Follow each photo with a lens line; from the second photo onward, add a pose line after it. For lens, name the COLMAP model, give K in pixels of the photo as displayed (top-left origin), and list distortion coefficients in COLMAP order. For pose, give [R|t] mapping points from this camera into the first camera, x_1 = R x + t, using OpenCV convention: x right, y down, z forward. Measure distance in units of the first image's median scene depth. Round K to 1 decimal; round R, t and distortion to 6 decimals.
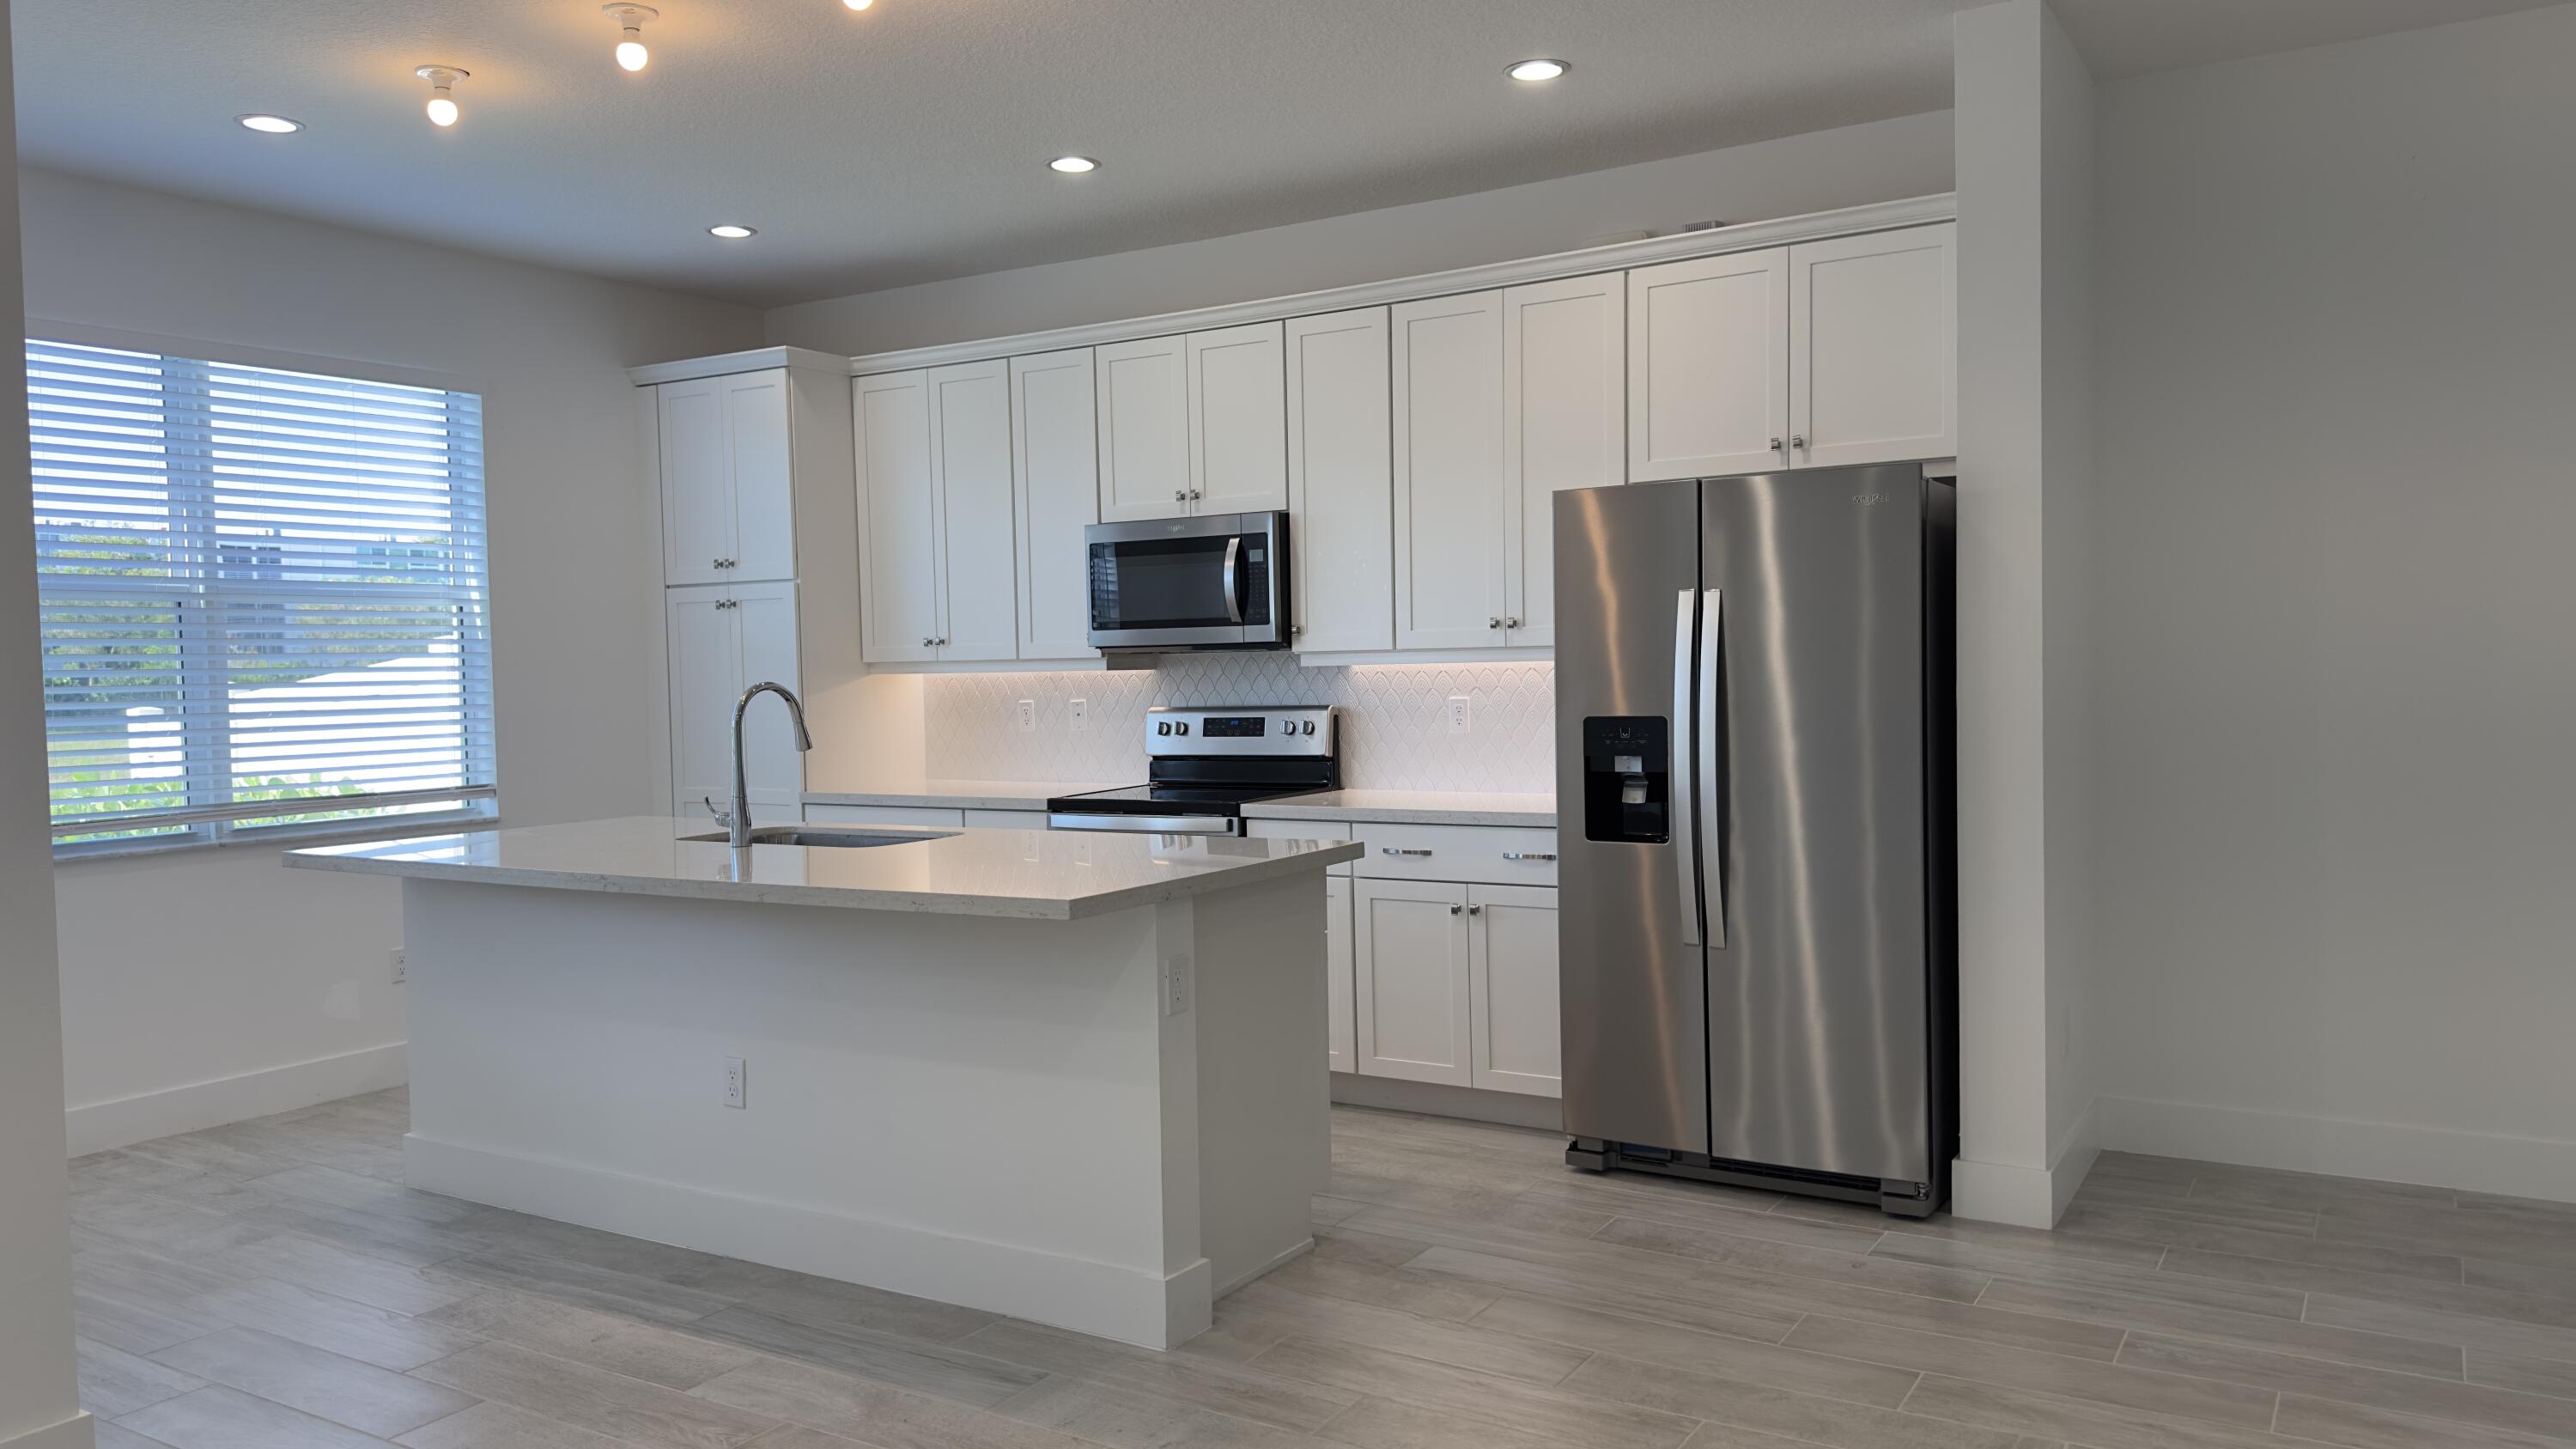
lens RADIAL K [[1808.5, 0, 1288.0], [0, 1808.5, 724.5], [0, 0, 1]] dist [0.163607, -0.273549]
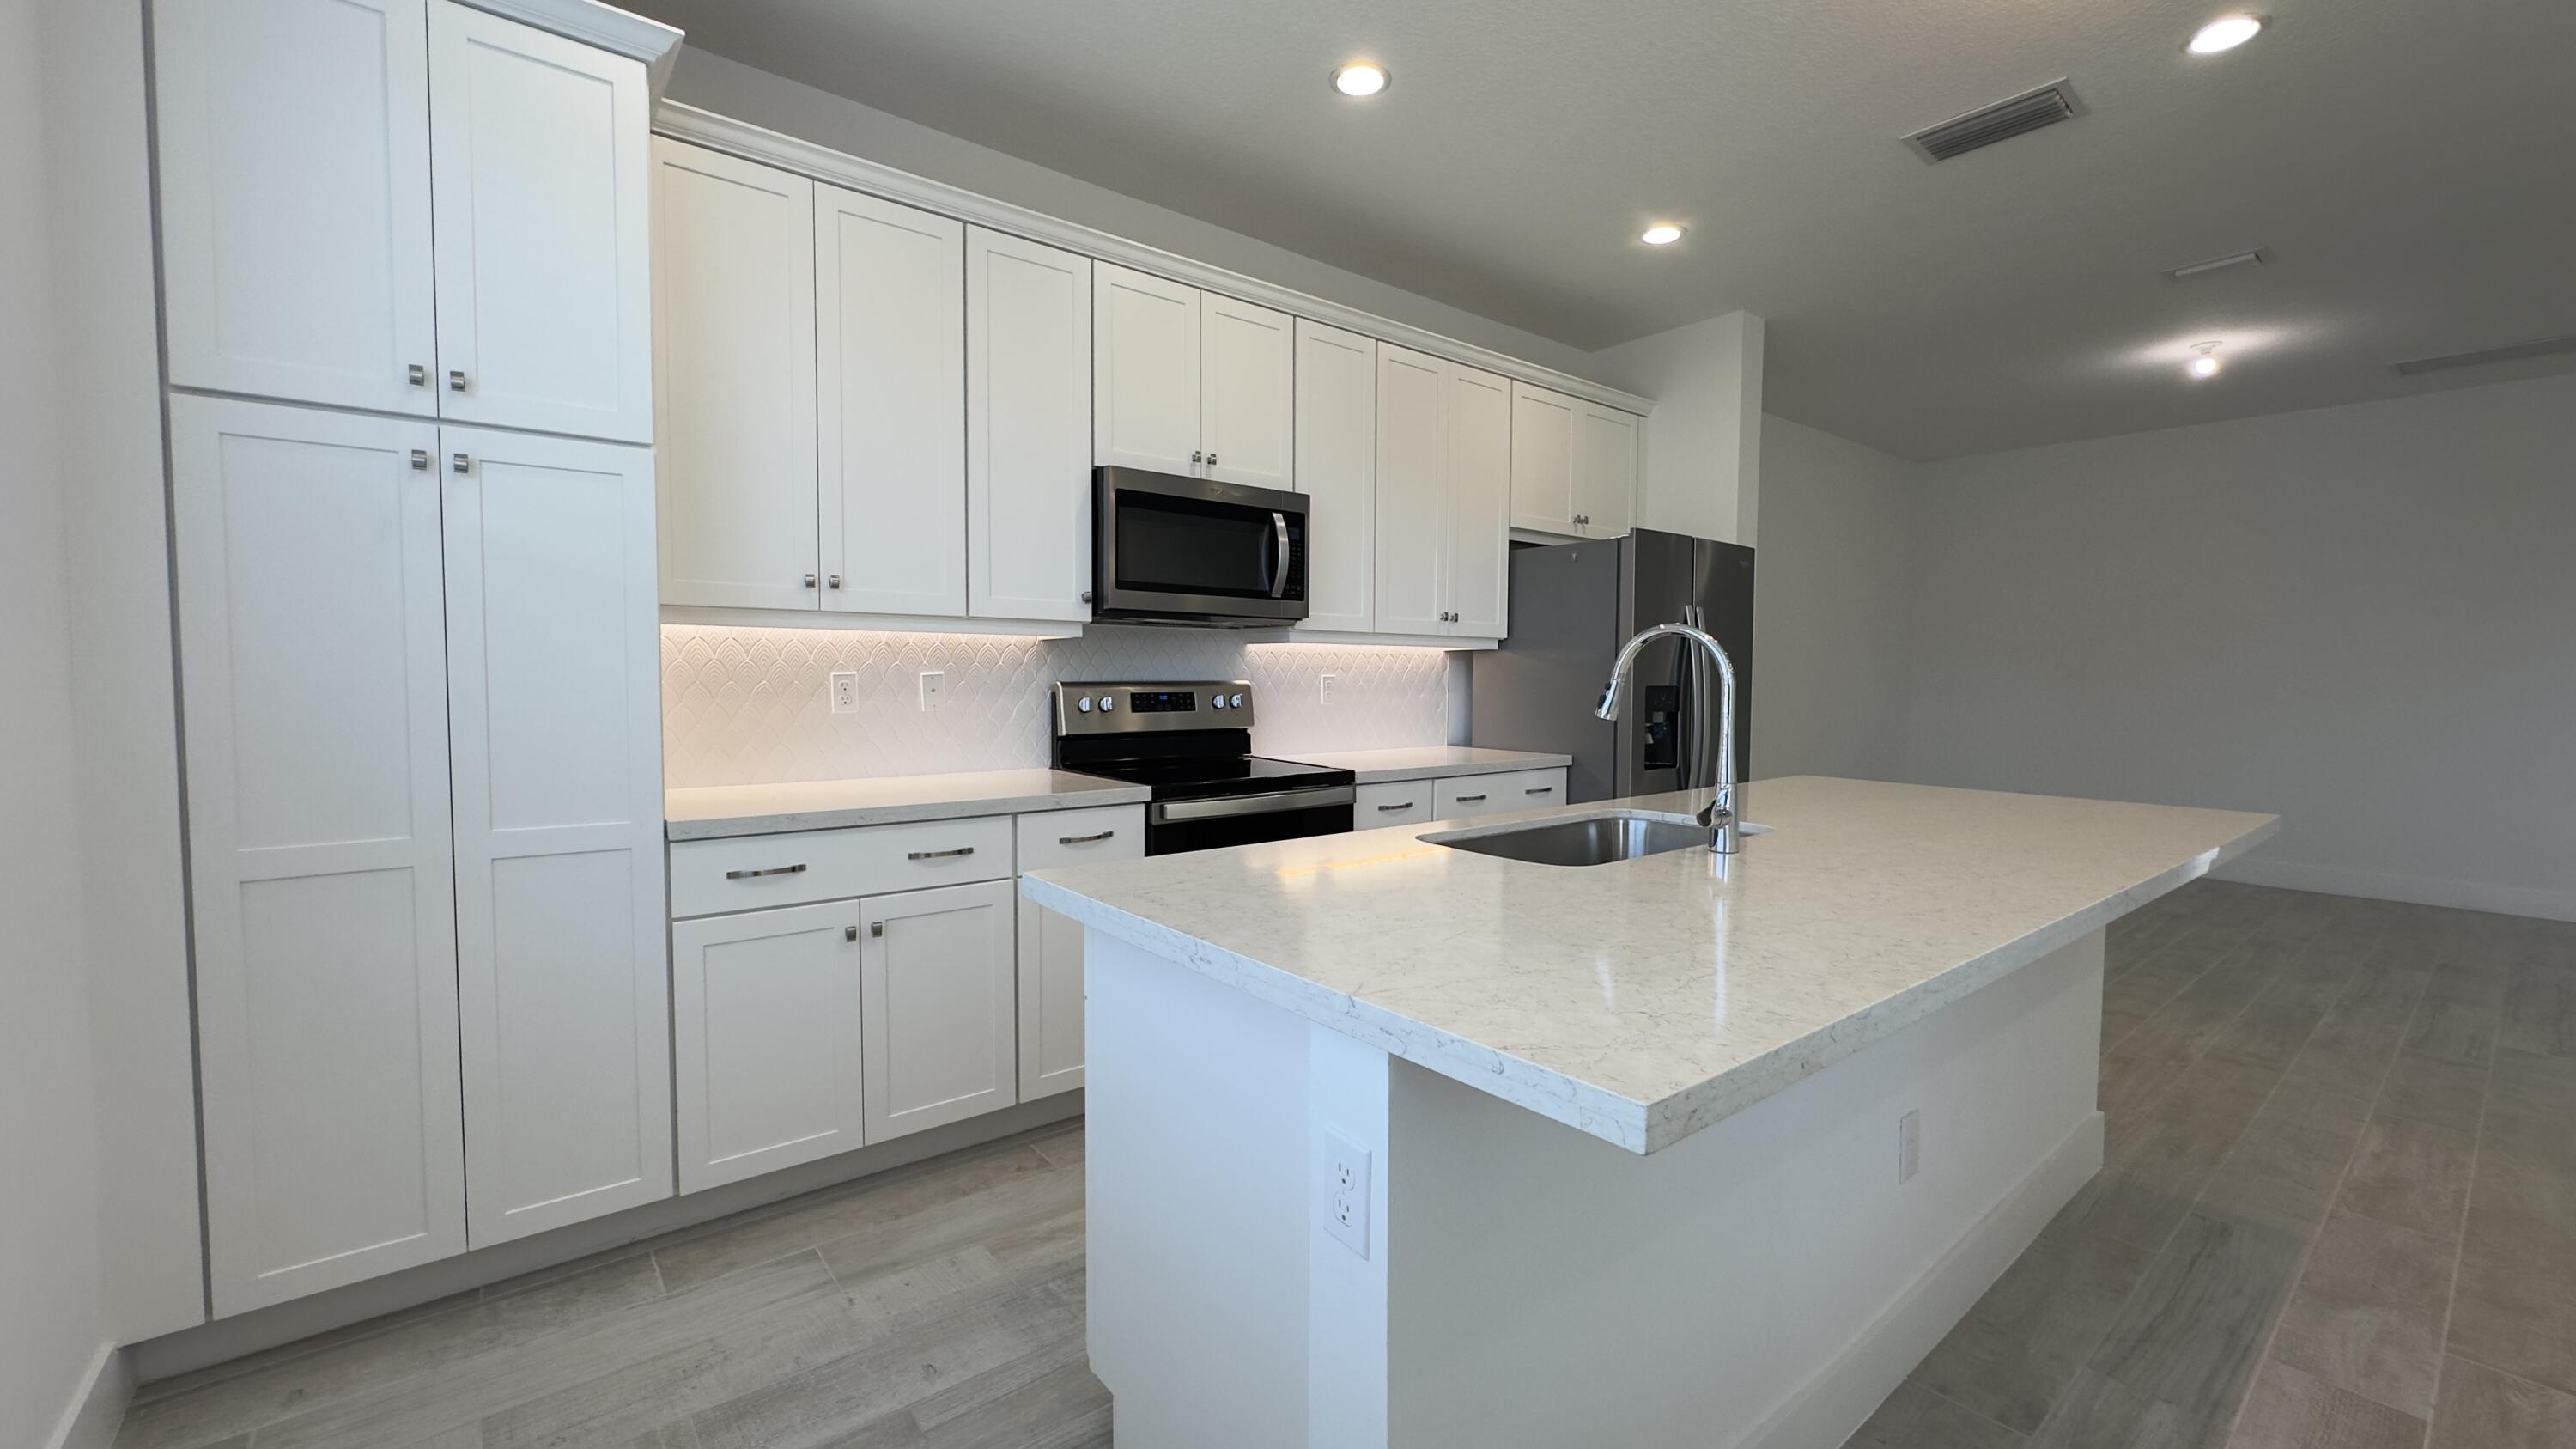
lens RADIAL K [[1030.3, 0, 1288.0], [0, 1030.3, 724.5], [0, 0, 1]] dist [-0.000032, 0.002205]
pose [[0.317385, -0.025006, 0.947967, -0.677514], [0.019373, 0.999615, 0.019883, 0.004736], [-0.948099, 0.012054, 0.317747, 0.955352]]
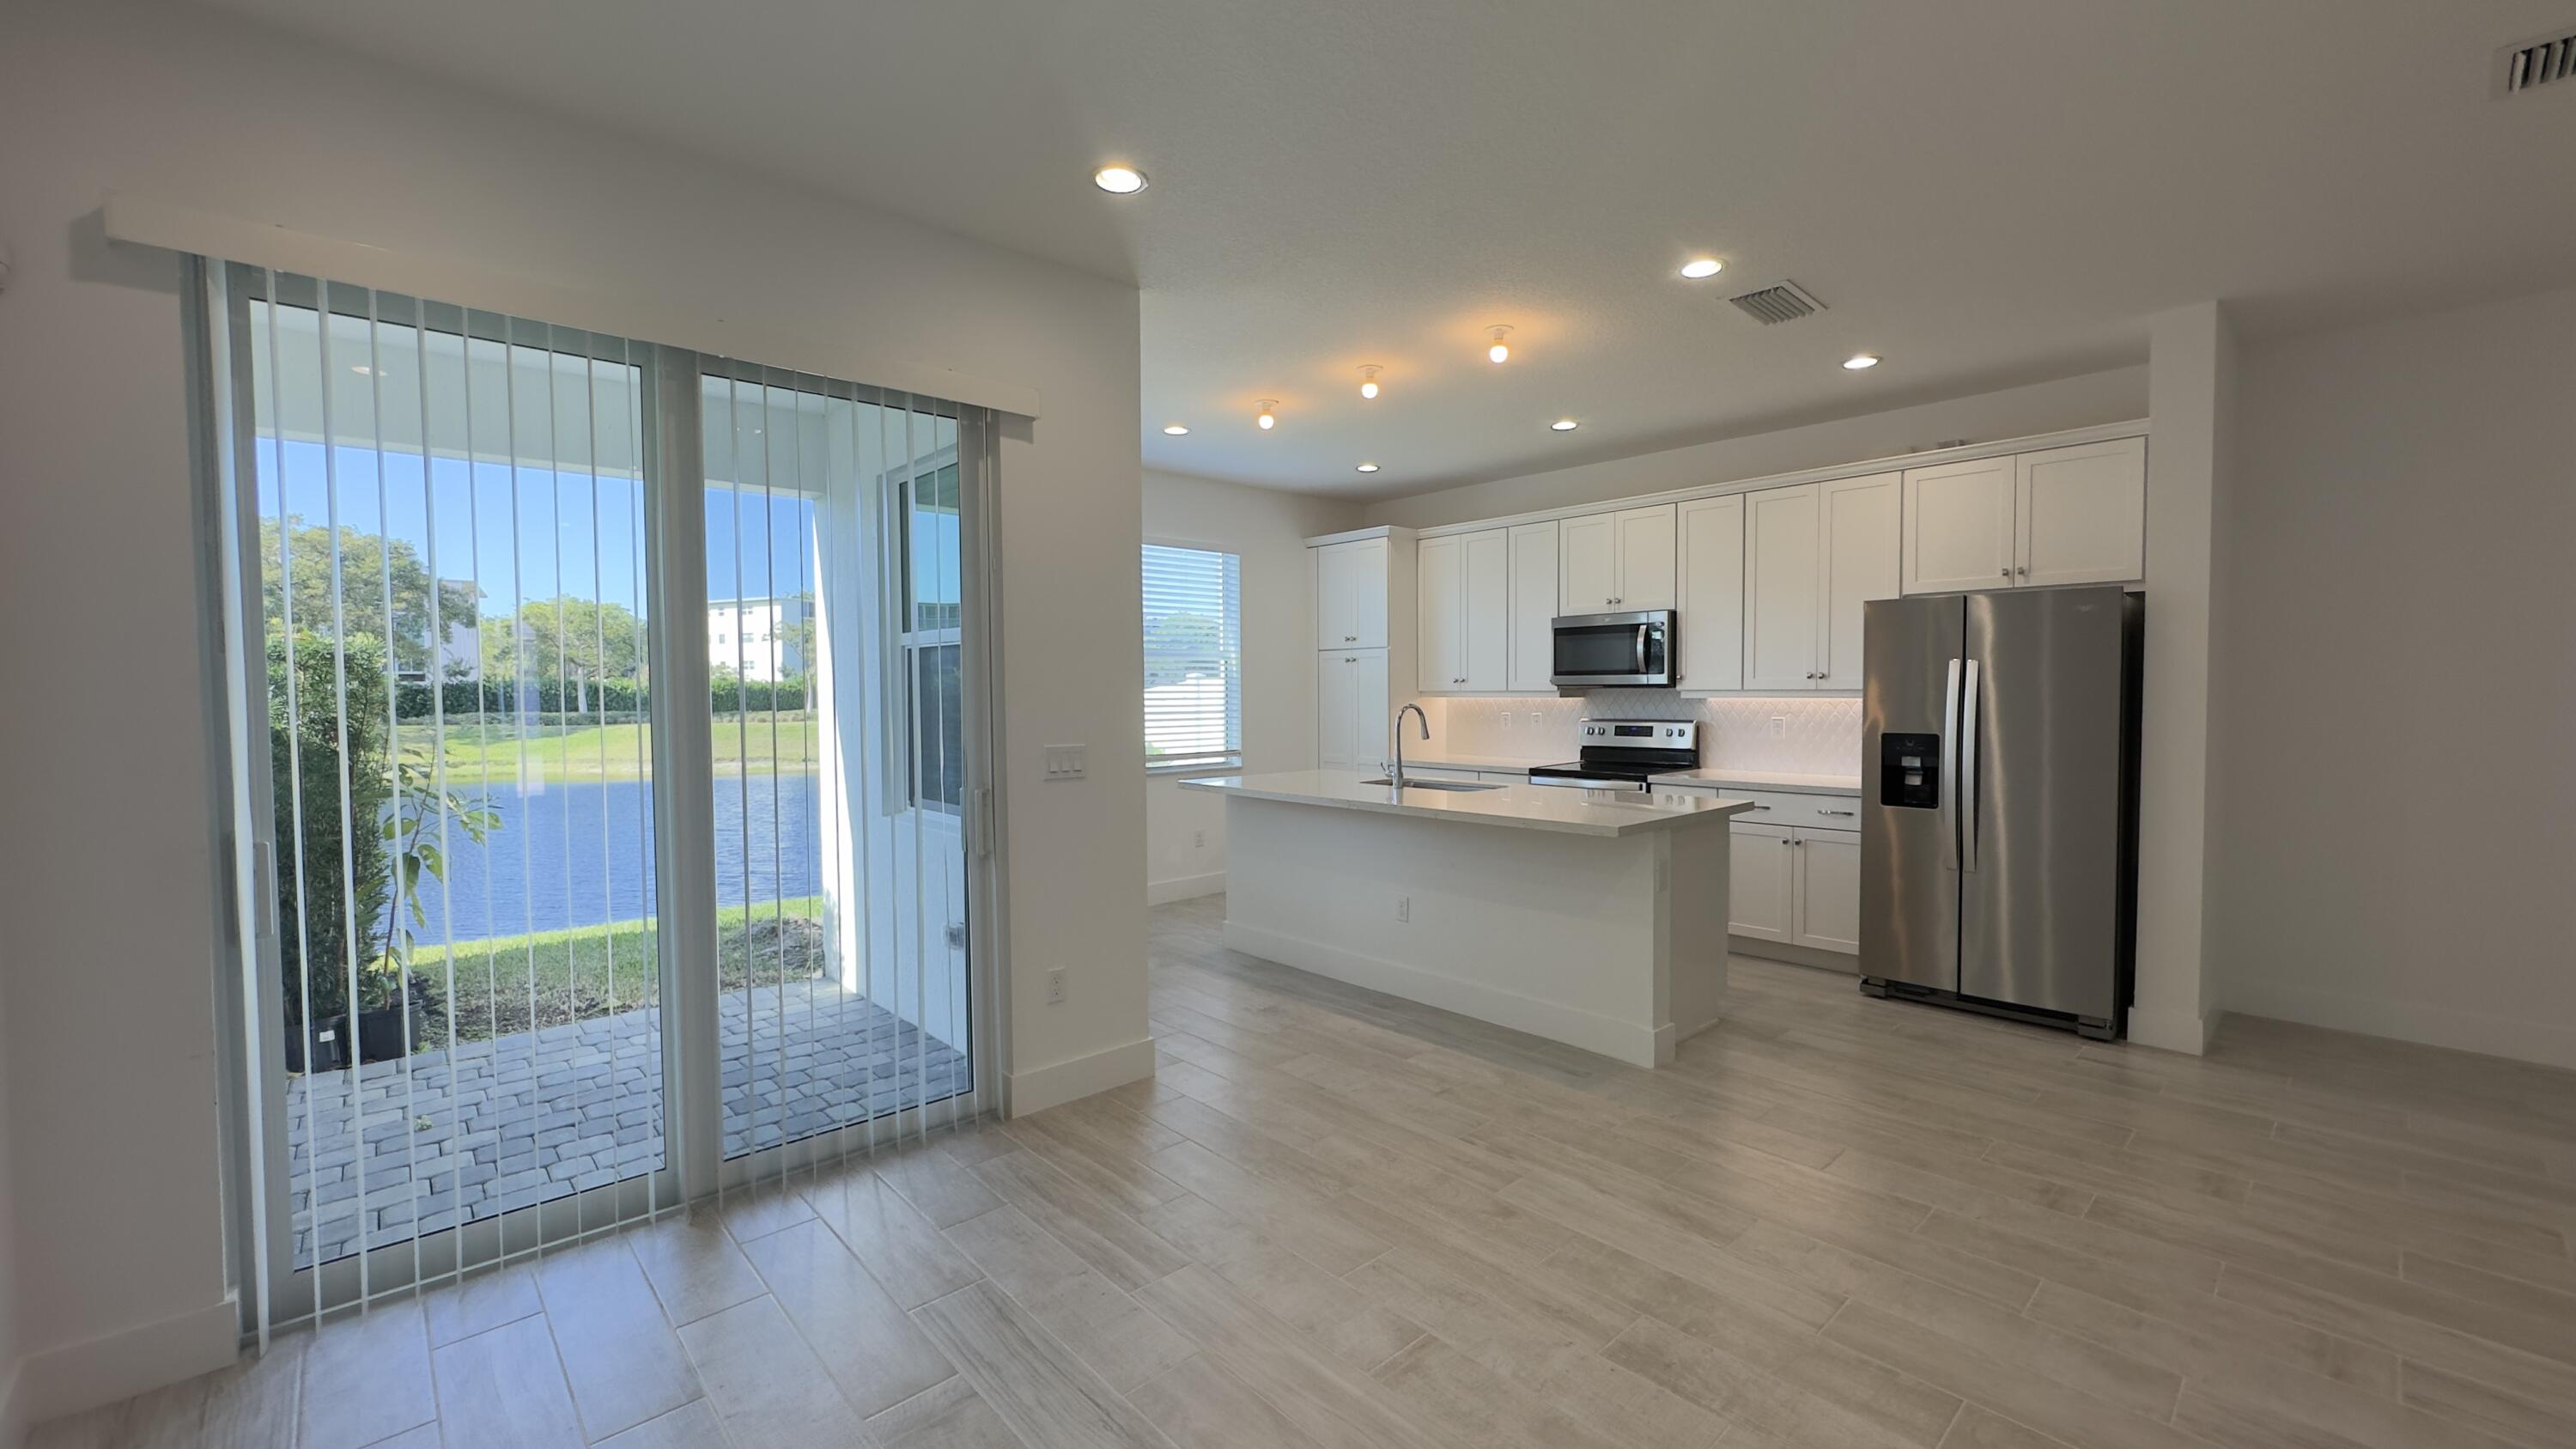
lens RADIAL K [[1030.3, 0, 1288.0], [0, 1030.3, 724.5], [0, 0, 1]] dist [-0.000032, 0.002205]
pose [[0.964728, 0.024424, -0.262115, -0.116030], [-0.023282, 0.999701, 0.007464, -0.006048], [0.262219, -0.001098, 0.965008, -0.078752]]
